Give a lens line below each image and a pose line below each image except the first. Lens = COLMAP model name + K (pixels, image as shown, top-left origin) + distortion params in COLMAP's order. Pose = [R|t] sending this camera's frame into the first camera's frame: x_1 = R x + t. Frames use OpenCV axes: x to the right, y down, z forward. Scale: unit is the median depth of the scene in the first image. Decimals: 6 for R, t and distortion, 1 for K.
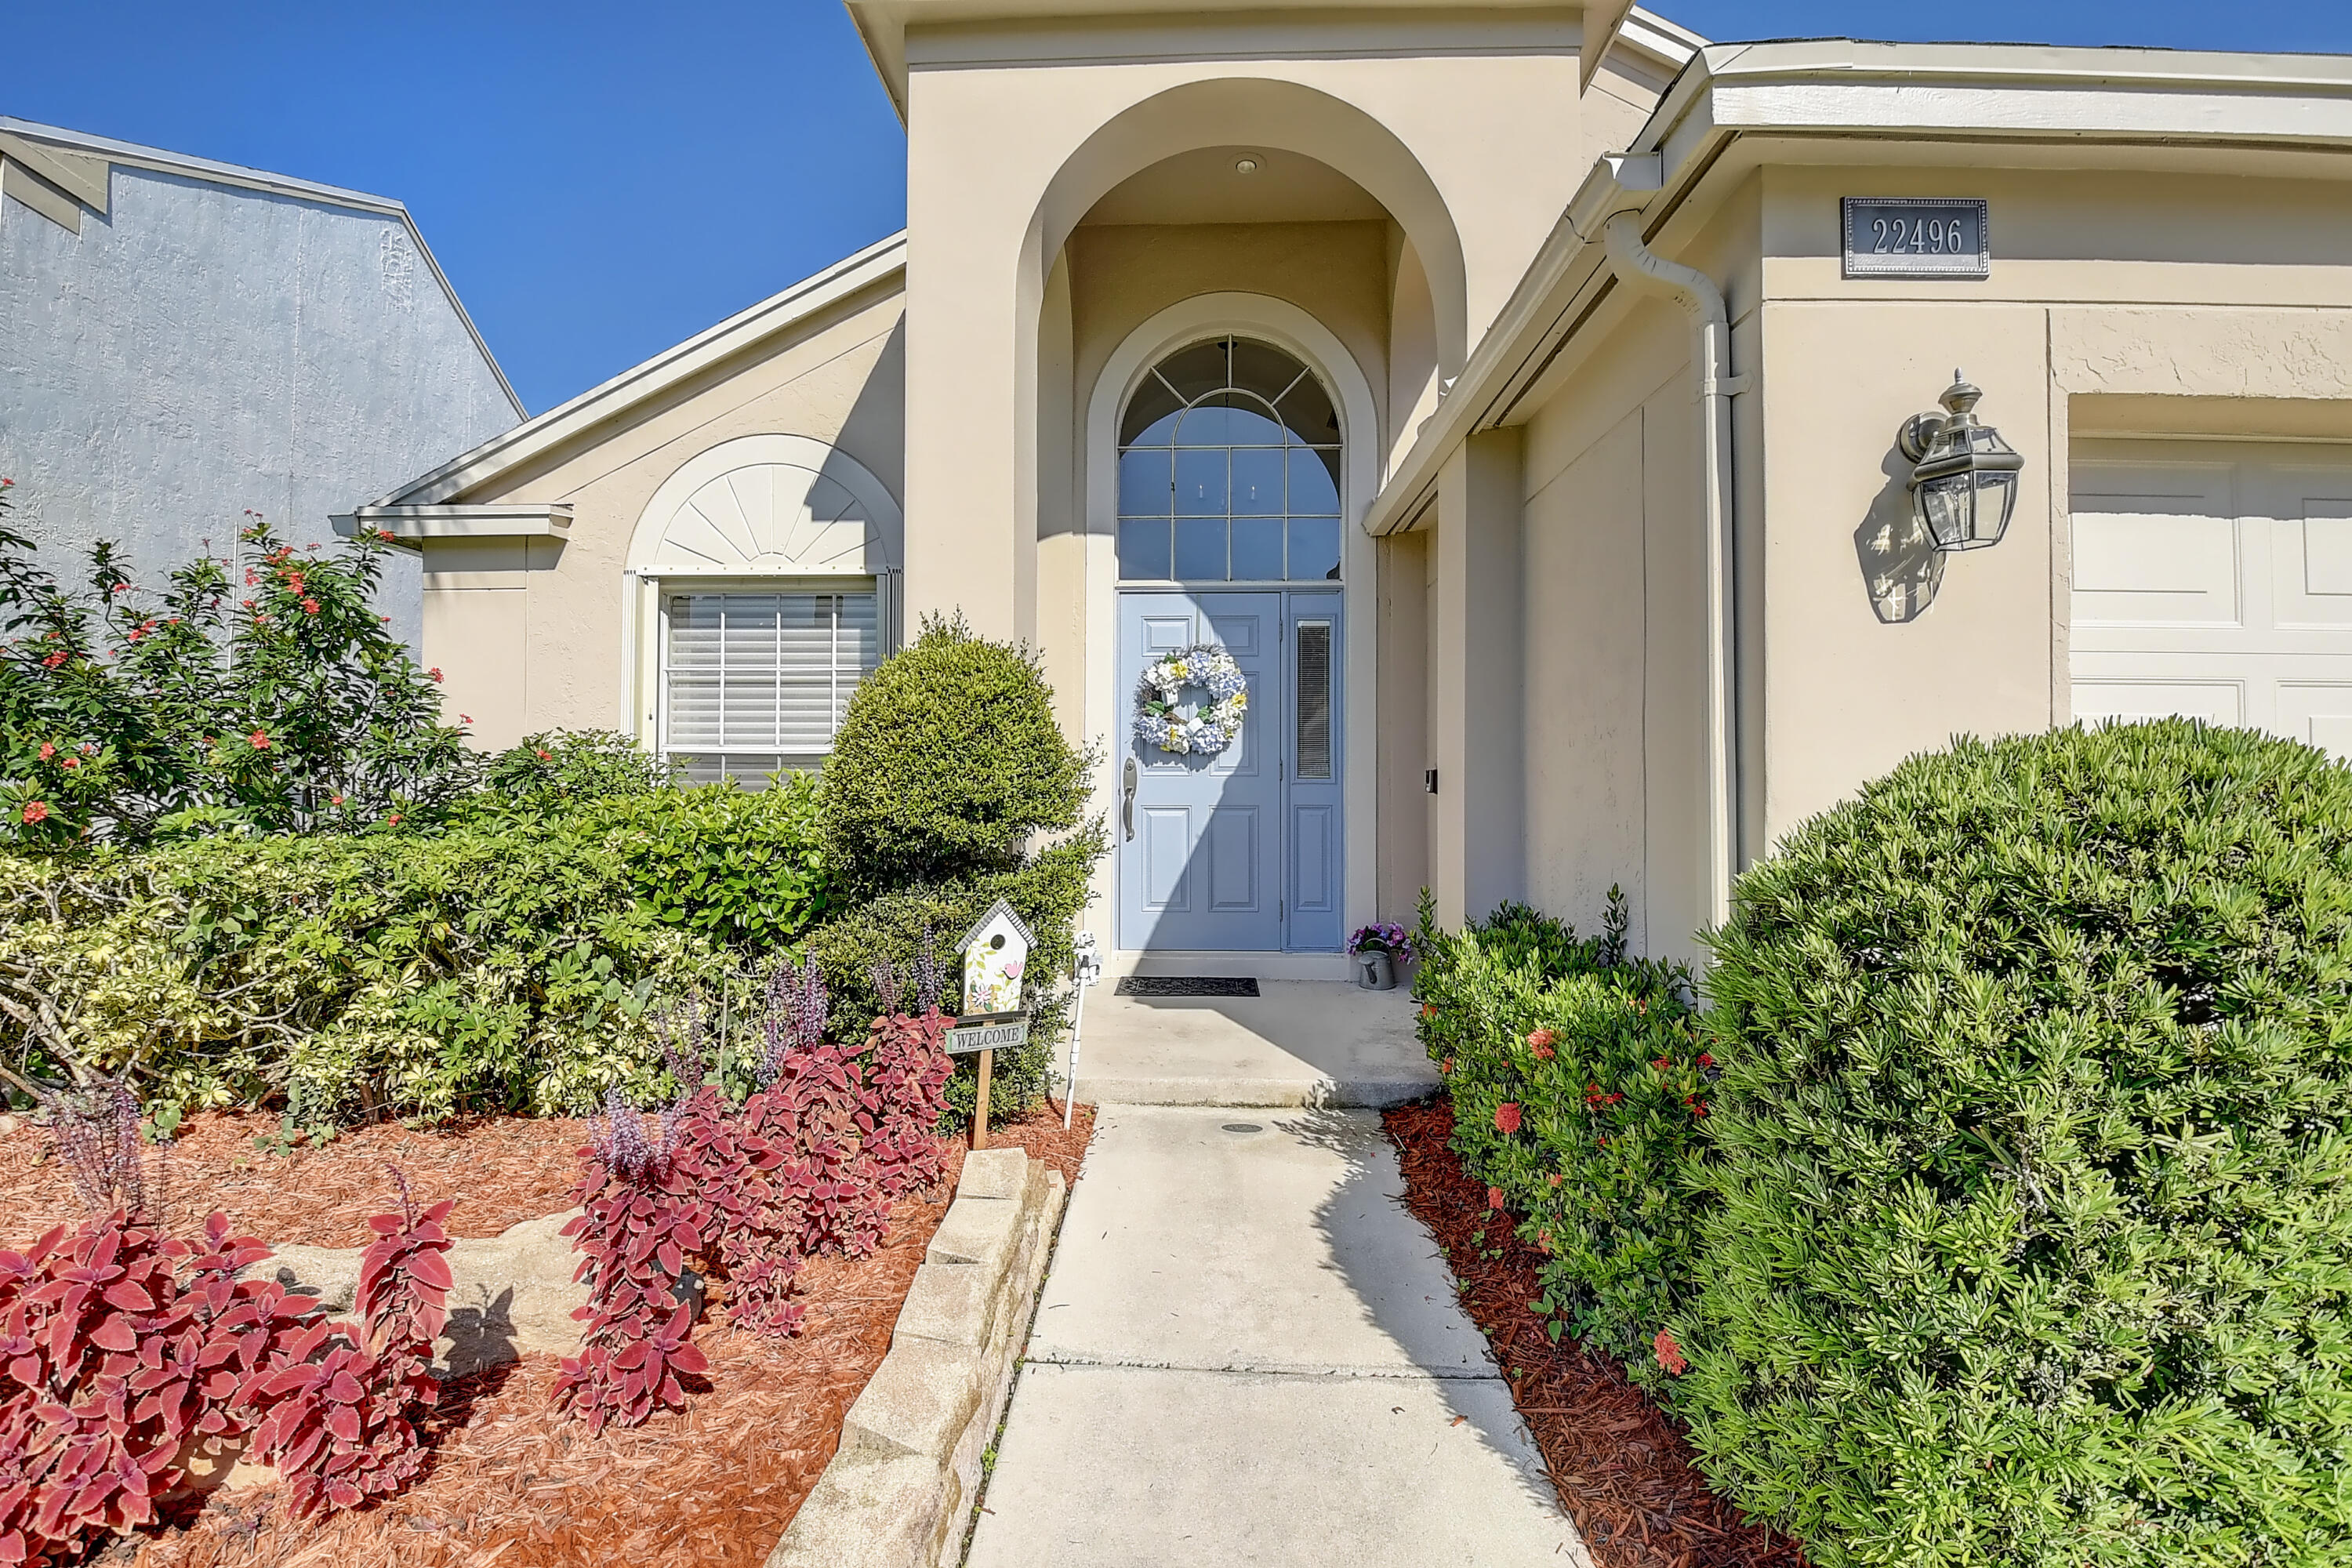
lens RADIAL K [[1006.3, 0, 1179.9], [0, 1006.3, 772.9], [0, 0, 1]] dist [-0.002431, -0.011041]
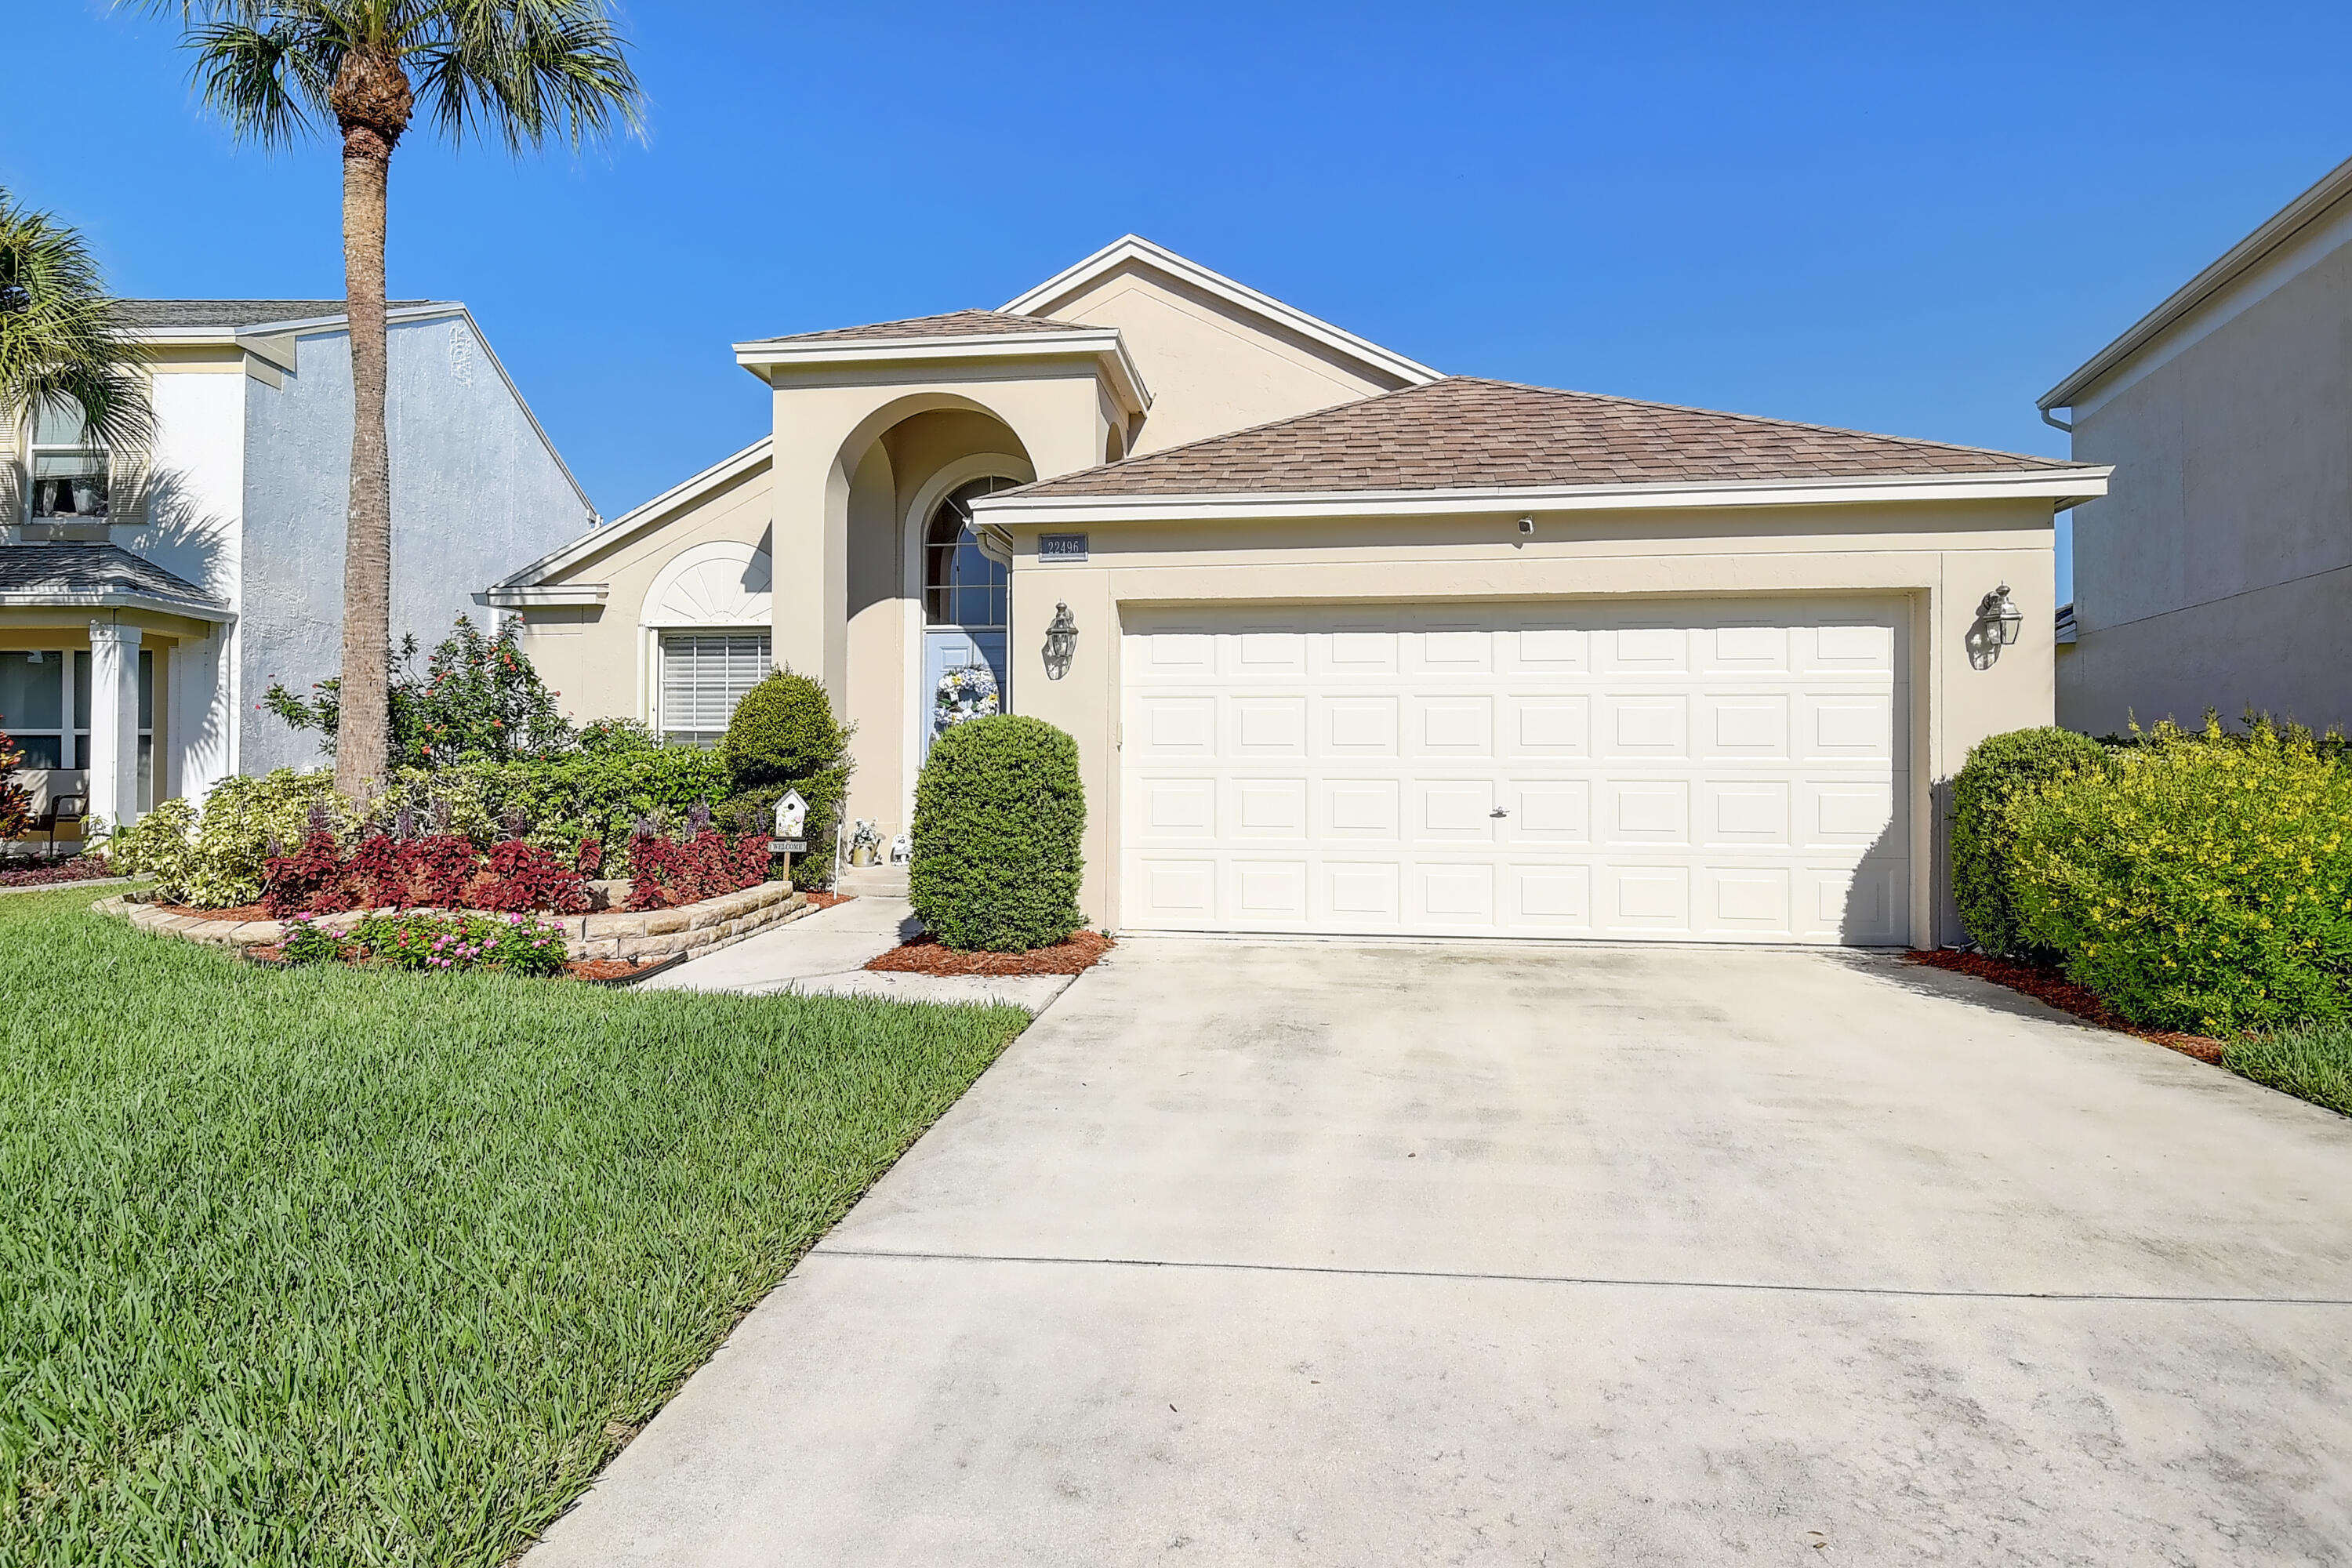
lens RADIAL K [[1234.6, 0, 1181.0], [0, 1234.6, 775.2], [0, 0, 1]] dist [0.002207, -0.000197]
pose [[0.996077, -0.000758, -0.088486, 0.798929], [0.001506, 0.999964, 0.008381, 0.056485], [0.088476, -0.008481, 0.996042, -1.466011]]
